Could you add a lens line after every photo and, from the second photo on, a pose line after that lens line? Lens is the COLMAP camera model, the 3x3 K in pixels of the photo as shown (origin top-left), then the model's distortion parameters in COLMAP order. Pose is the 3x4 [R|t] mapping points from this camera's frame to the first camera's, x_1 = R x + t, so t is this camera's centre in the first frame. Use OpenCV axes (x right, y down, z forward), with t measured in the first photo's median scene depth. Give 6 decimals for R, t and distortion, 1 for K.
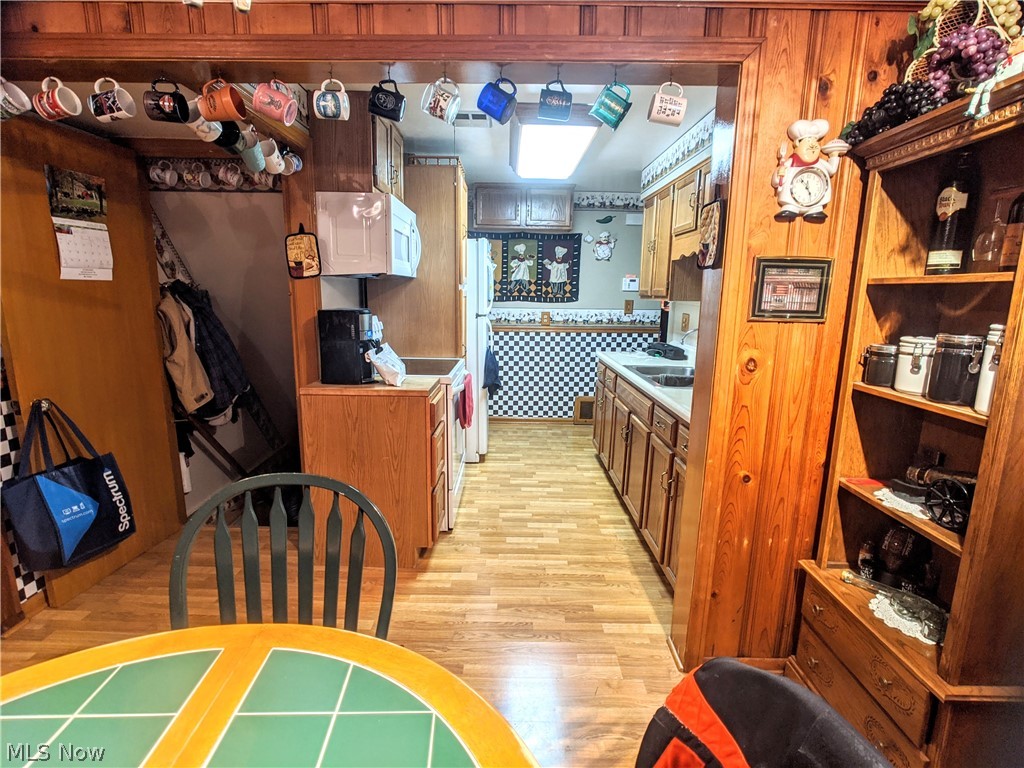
lens RADIAL K [[515.1, 0, 498.6], [0, 515.1, 382.4], [0, 0, 1]] dist [-0.002661, 0.000144]
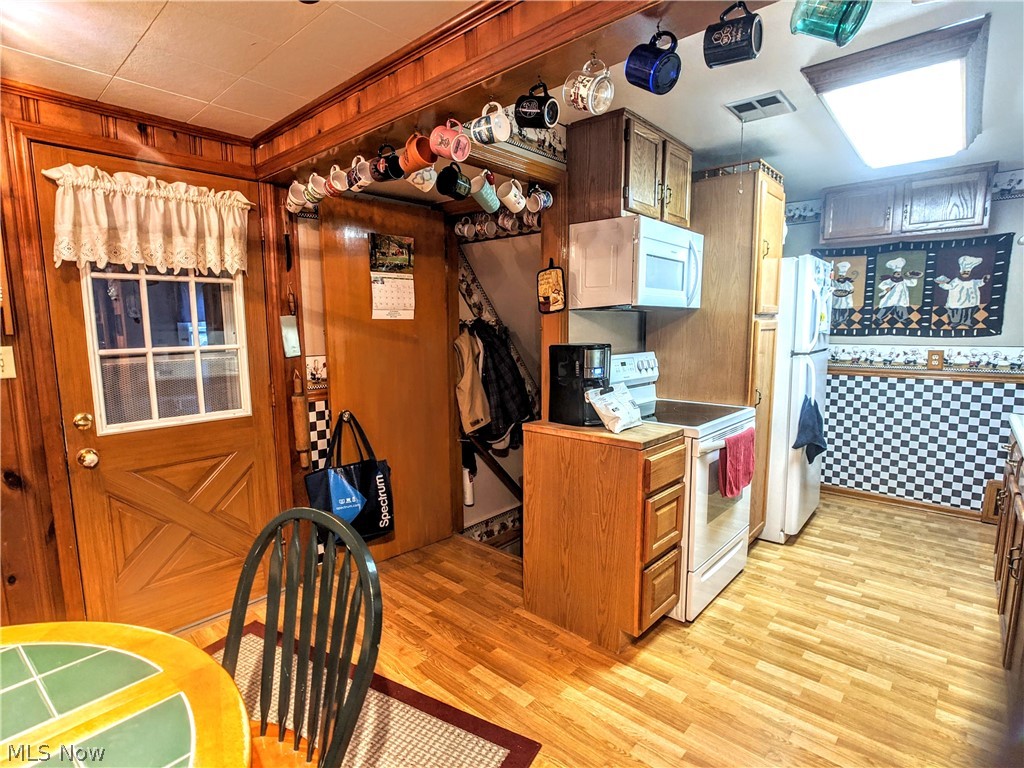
lens RADIAL K [[515.1, 0, 498.6], [0, 515.1, 382.4], [0, 0, 1]] dist [-0.002661, 0.000144]
pose [[0.760936, 0.055474, -0.646451, 0.165283], [-0.098864, 0.994617, -0.031022, -0.024958], [0.641250, 0.087517, 0.762325, 0.167731]]
